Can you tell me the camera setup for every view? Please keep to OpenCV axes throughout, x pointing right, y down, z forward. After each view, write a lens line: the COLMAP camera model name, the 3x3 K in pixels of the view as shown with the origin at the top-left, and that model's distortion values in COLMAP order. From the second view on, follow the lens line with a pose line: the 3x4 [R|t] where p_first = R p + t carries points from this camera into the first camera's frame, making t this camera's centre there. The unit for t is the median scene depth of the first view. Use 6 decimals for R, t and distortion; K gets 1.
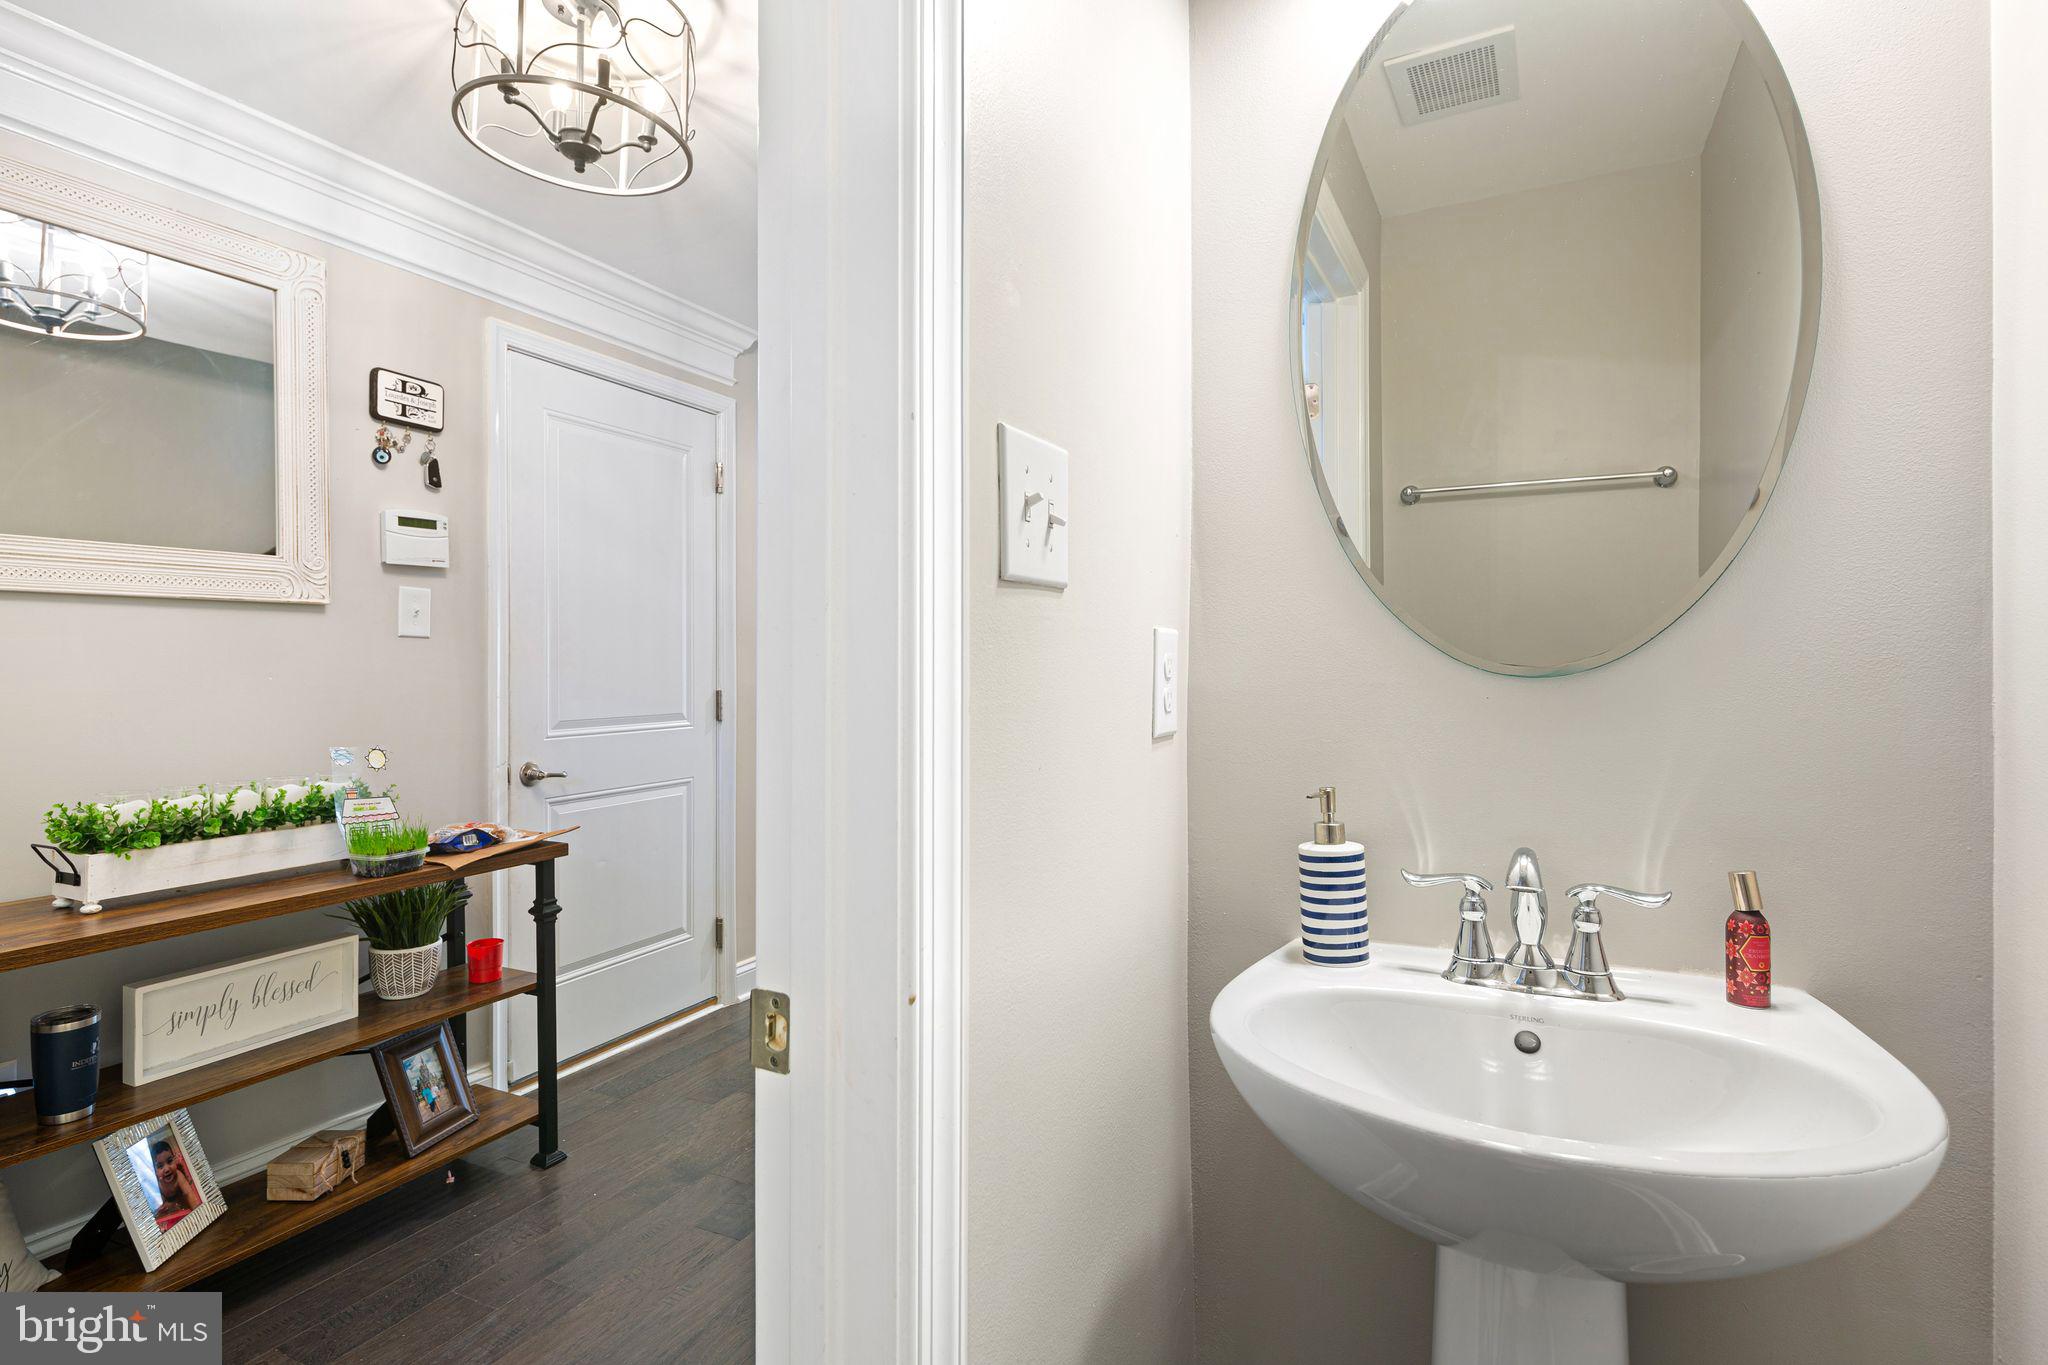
lens RADIAL K [[994.1, 0, 1021.6], [0, 994.1, 680.3], [0, 0, 1]] dist [0.020464, 0.000310]
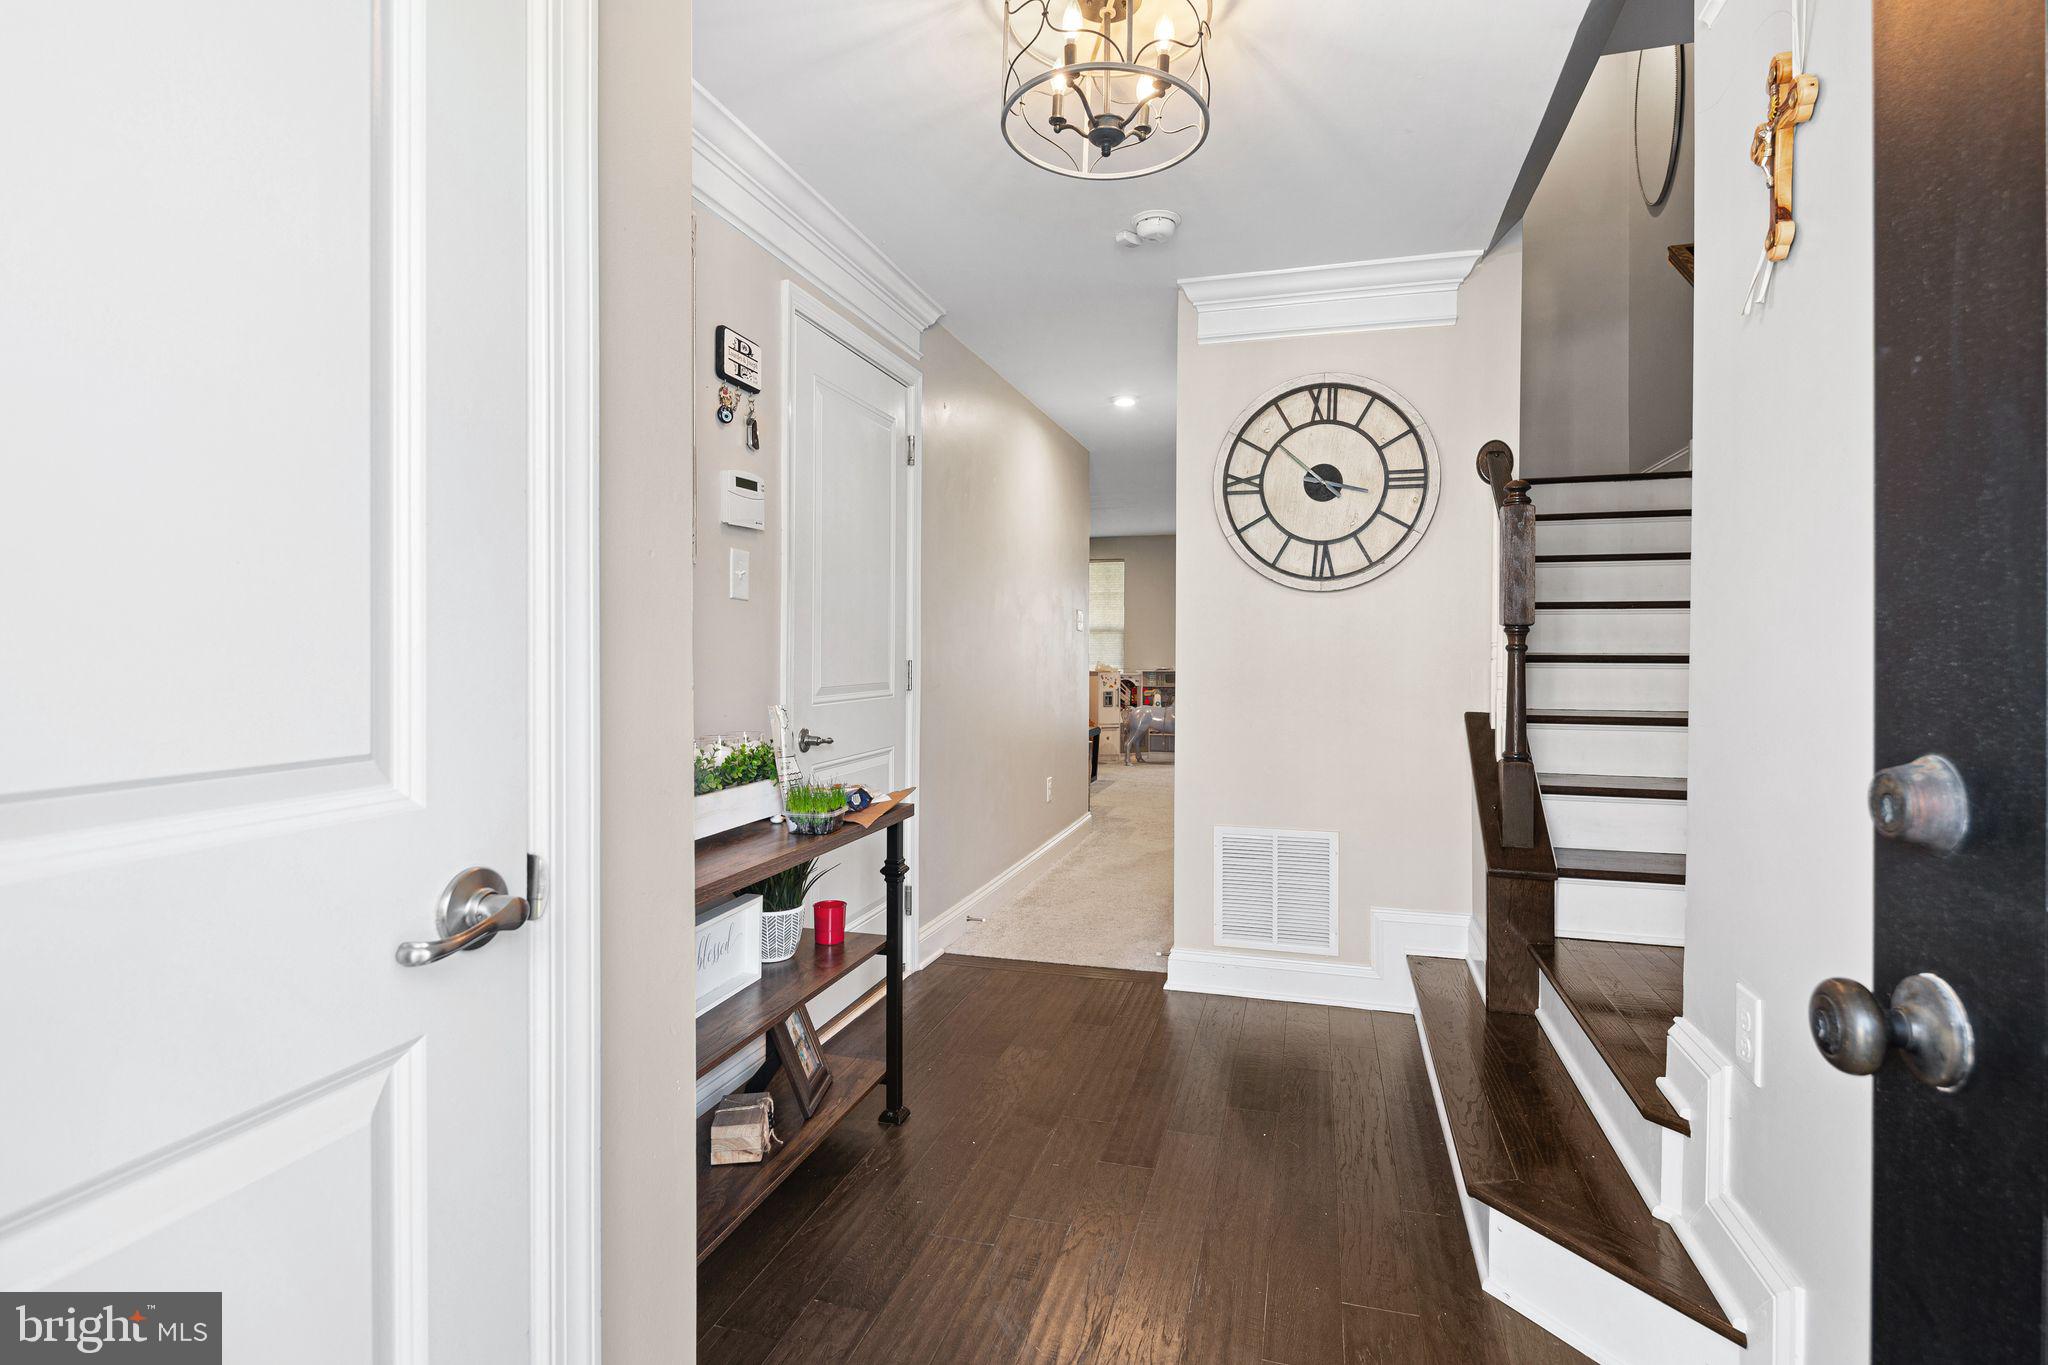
lens RADIAL K [[994.1, 0, 1026.6], [0, 994.1, 667.3], [0, 0, 1]] dist [0.020464, 0.000310]
pose [[0.981662, -0.001560, 0.190625, -0.533322], [0.002334, 0.999990, -0.003836, 0.028532], [-0.190617, 0.004211, 0.981656, -0.015788]]
